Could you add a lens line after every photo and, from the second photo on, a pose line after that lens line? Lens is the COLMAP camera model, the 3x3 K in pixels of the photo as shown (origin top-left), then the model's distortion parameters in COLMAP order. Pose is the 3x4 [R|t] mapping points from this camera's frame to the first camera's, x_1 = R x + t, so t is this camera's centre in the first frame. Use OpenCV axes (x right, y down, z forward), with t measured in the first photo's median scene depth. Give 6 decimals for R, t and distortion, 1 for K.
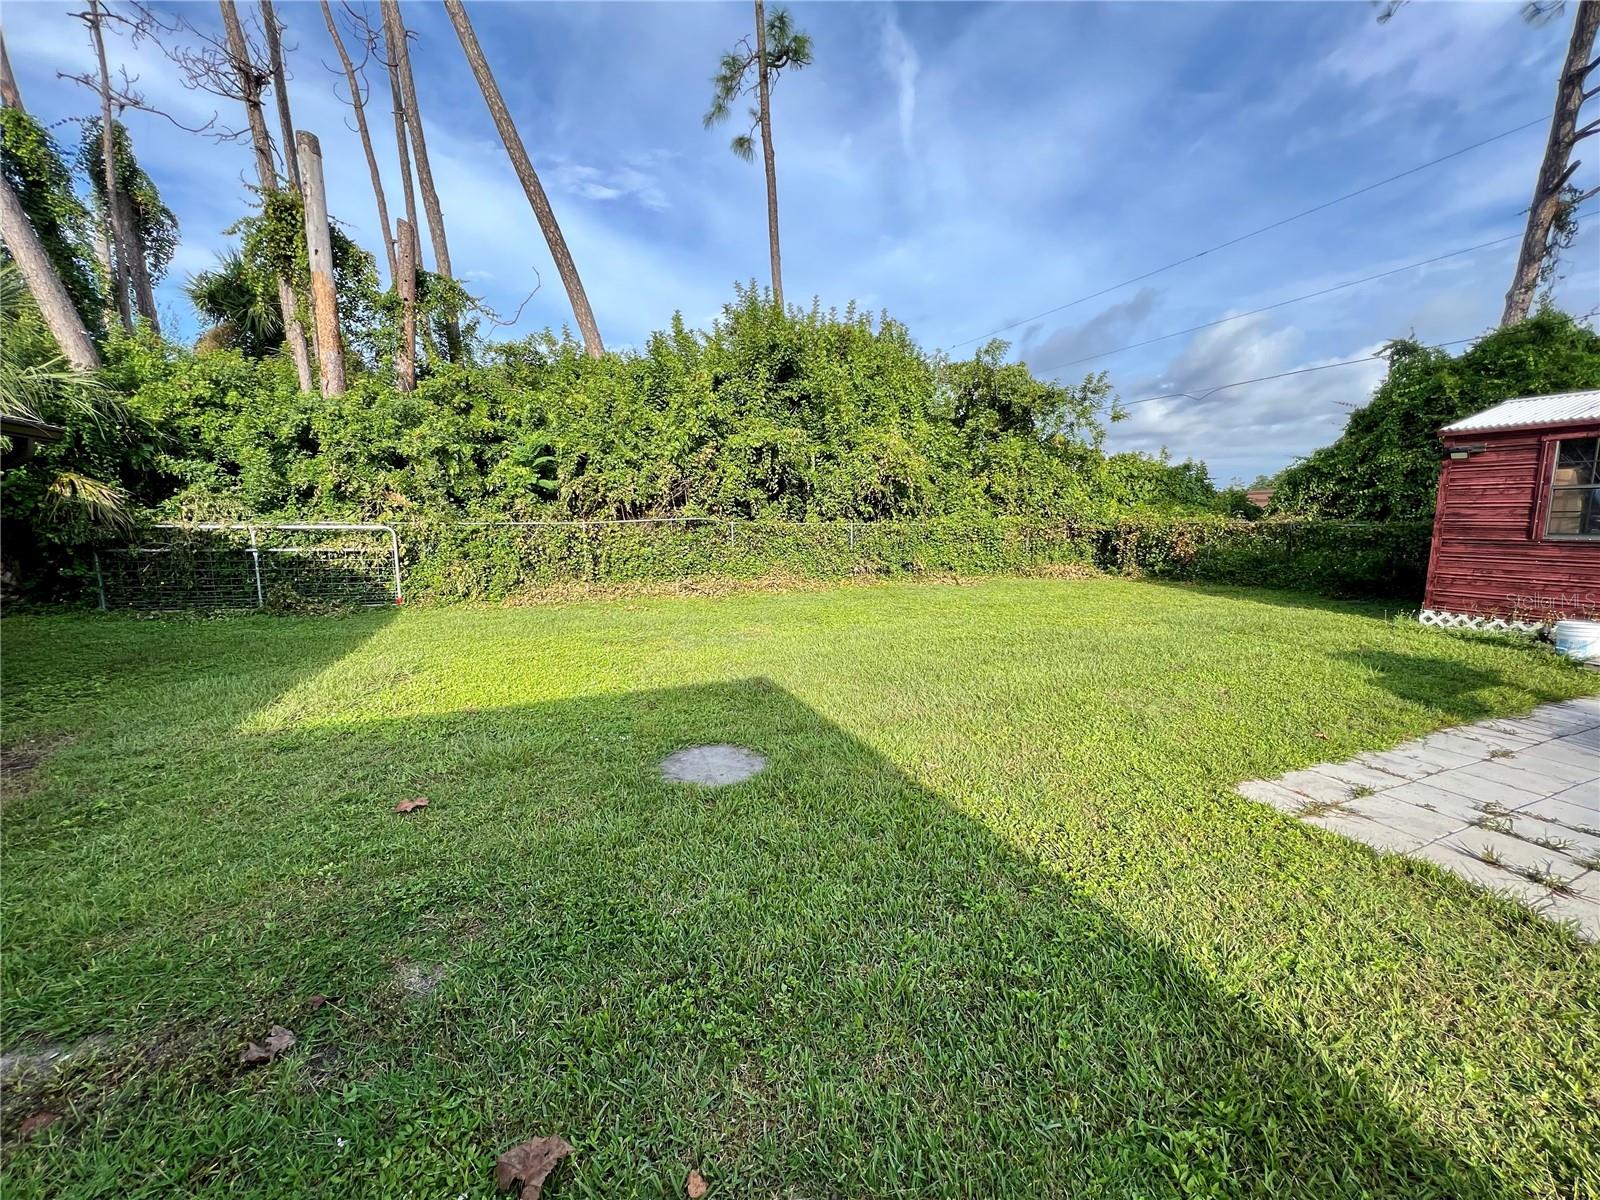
lens RADIAL K [[637.5, 0, 800.0], [0, 637.5, 600.0], [0, 0, 1]] dist [-0.001679, 0.000067]
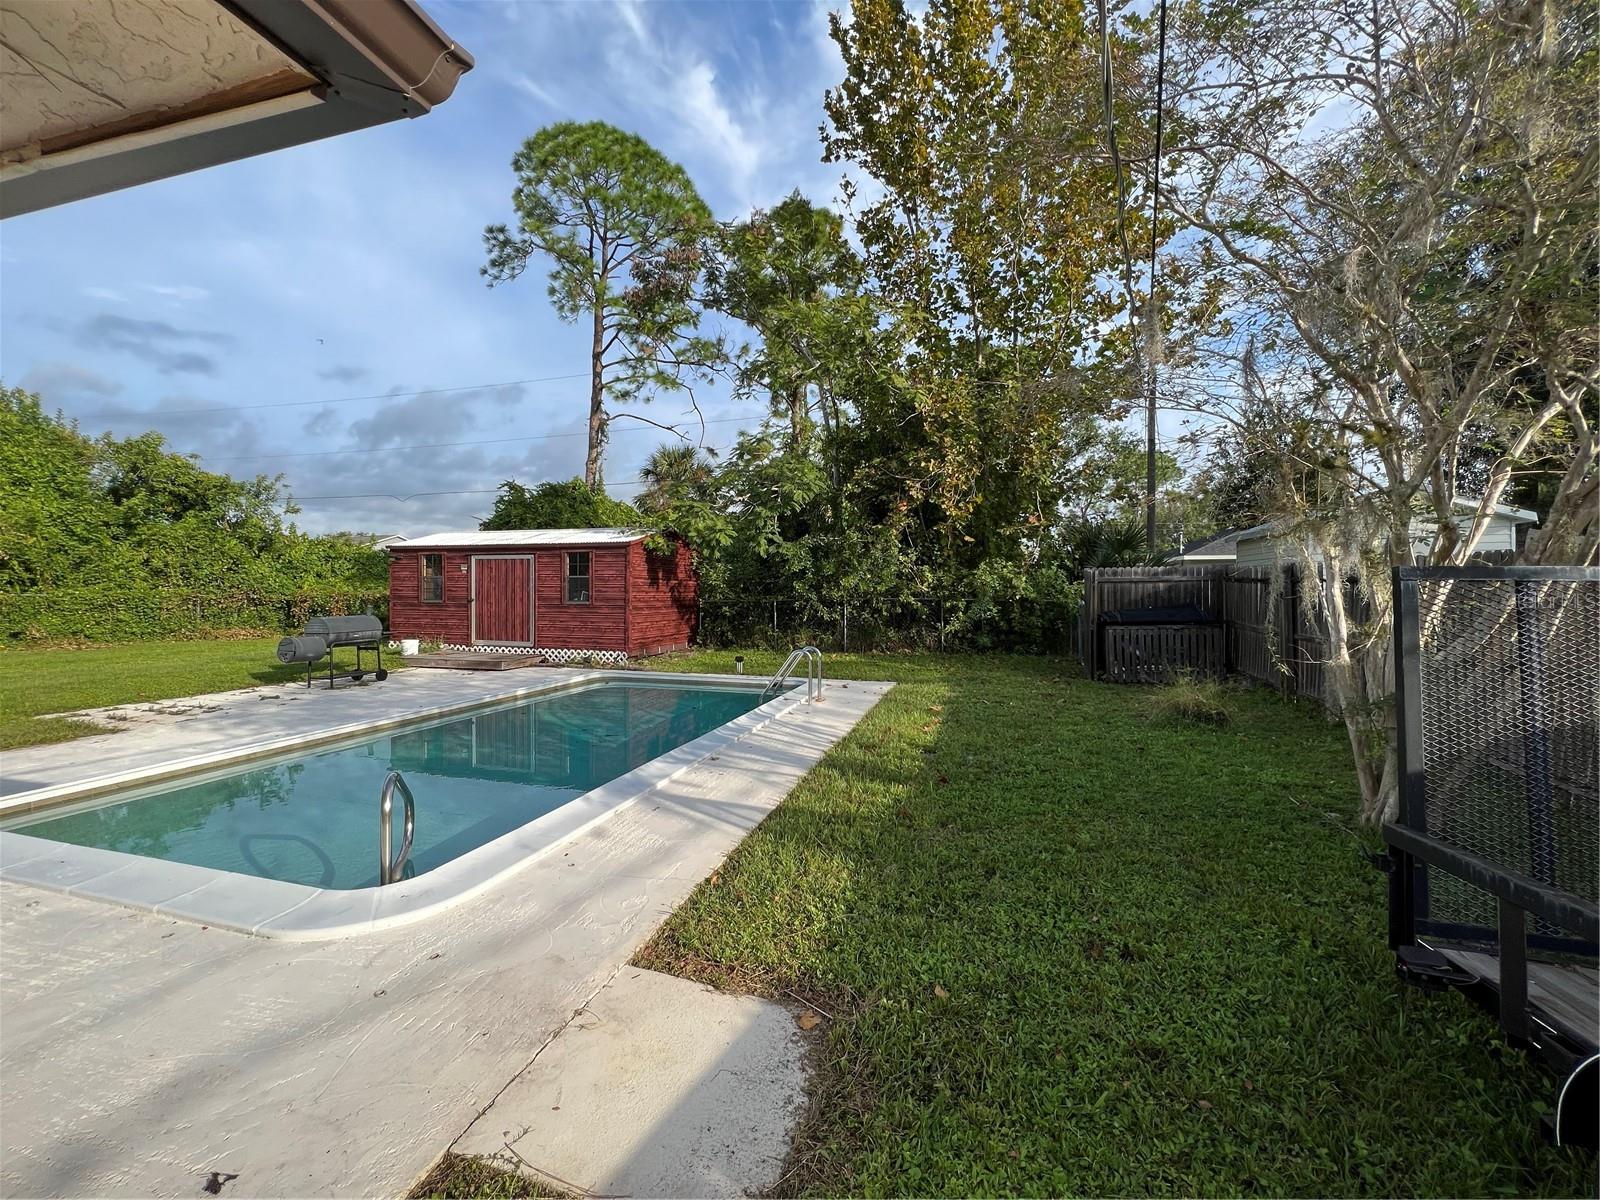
lens RADIAL K [[637.5, 0, 800.0], [0, 637.5, 600.0], [0, 0, 1]] dist [-0.001679, 0.000067]
pose [[0.657114, -0.001027, 0.753791, 0.205849], [0.079592, 0.994504, -0.068029, 0.054024], [-0.749578, 0.104698, 0.653584, -0.555454]]
